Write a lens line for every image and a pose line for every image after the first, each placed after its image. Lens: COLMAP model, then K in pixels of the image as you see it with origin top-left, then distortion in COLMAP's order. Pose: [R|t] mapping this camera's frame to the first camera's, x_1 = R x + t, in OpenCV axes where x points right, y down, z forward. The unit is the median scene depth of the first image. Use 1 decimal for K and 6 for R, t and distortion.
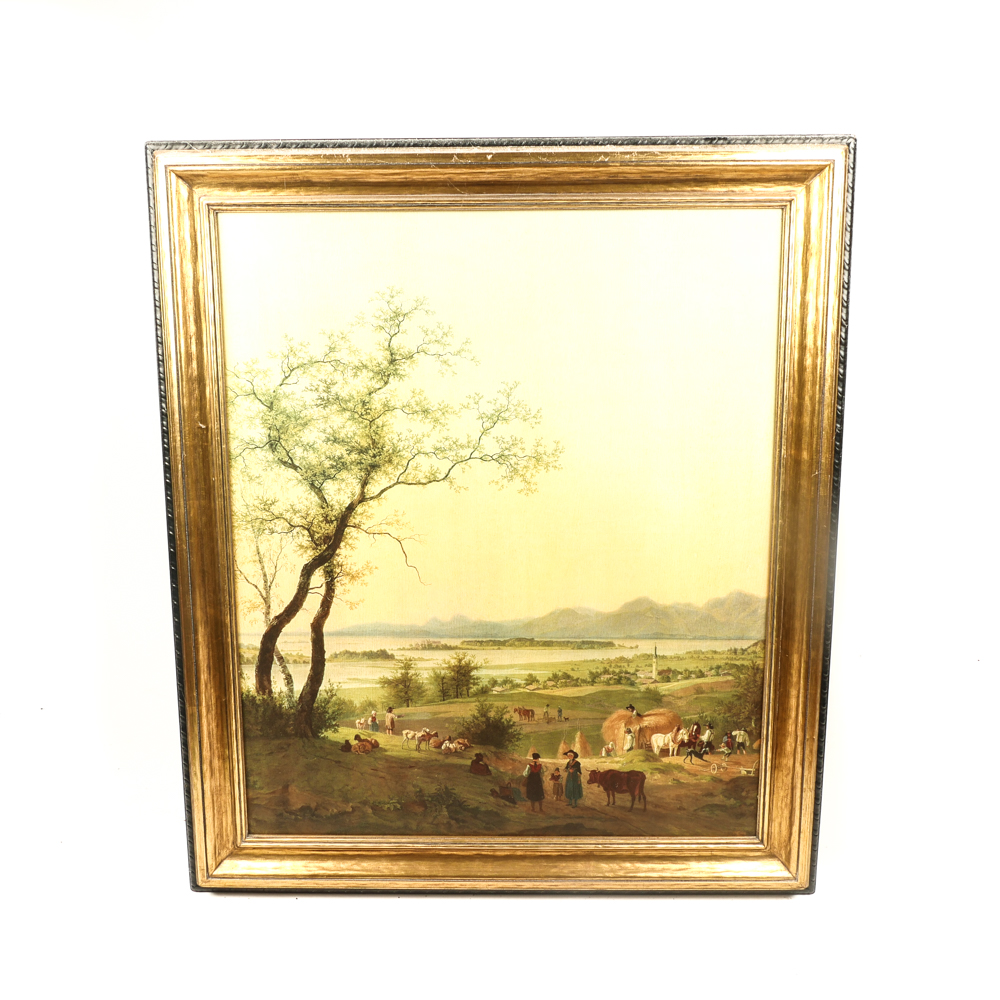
lens RADIAL K [[1007.2, 0, 500.9], [0, 1007.2, 499.8], [0, 0, 1]] dist [-0.026444, 0.000000]
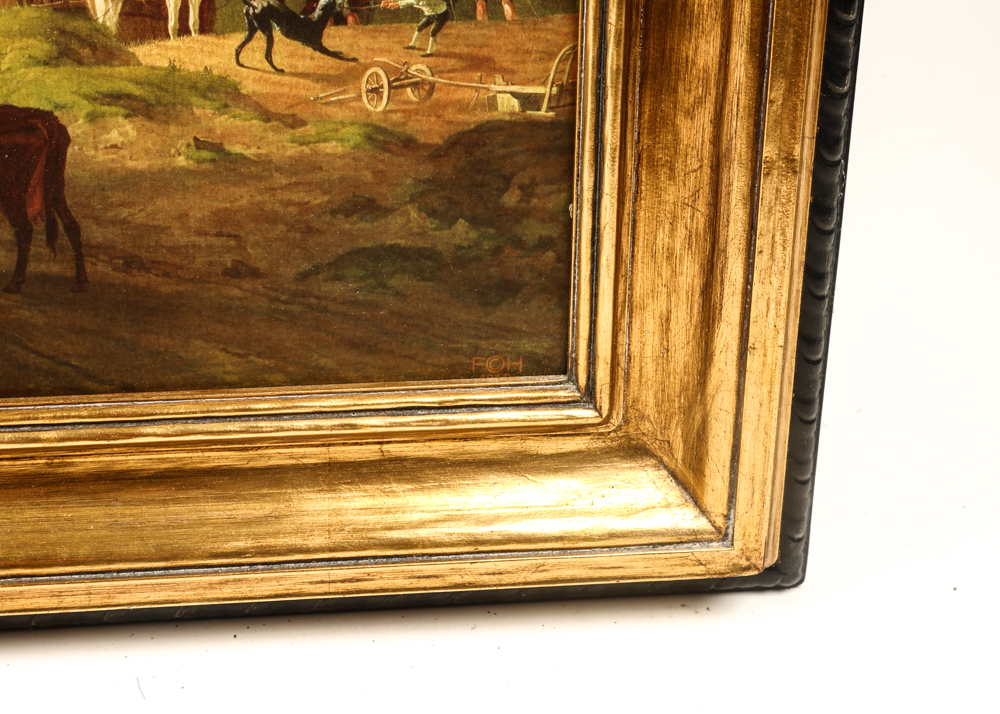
lens RADIAL K [[1979.0, 0, 499.6], [0, 1979.0, 357.3], [0, 0, 1]] dist [0.141669, 0.000000]
pose [[0.992486, -0.041448, 0.115122, 0.185571], [0.007717, 0.960208, 0.279180, 0.200959], [-0.122113, -0.276194, 0.953313, 0.556366]]
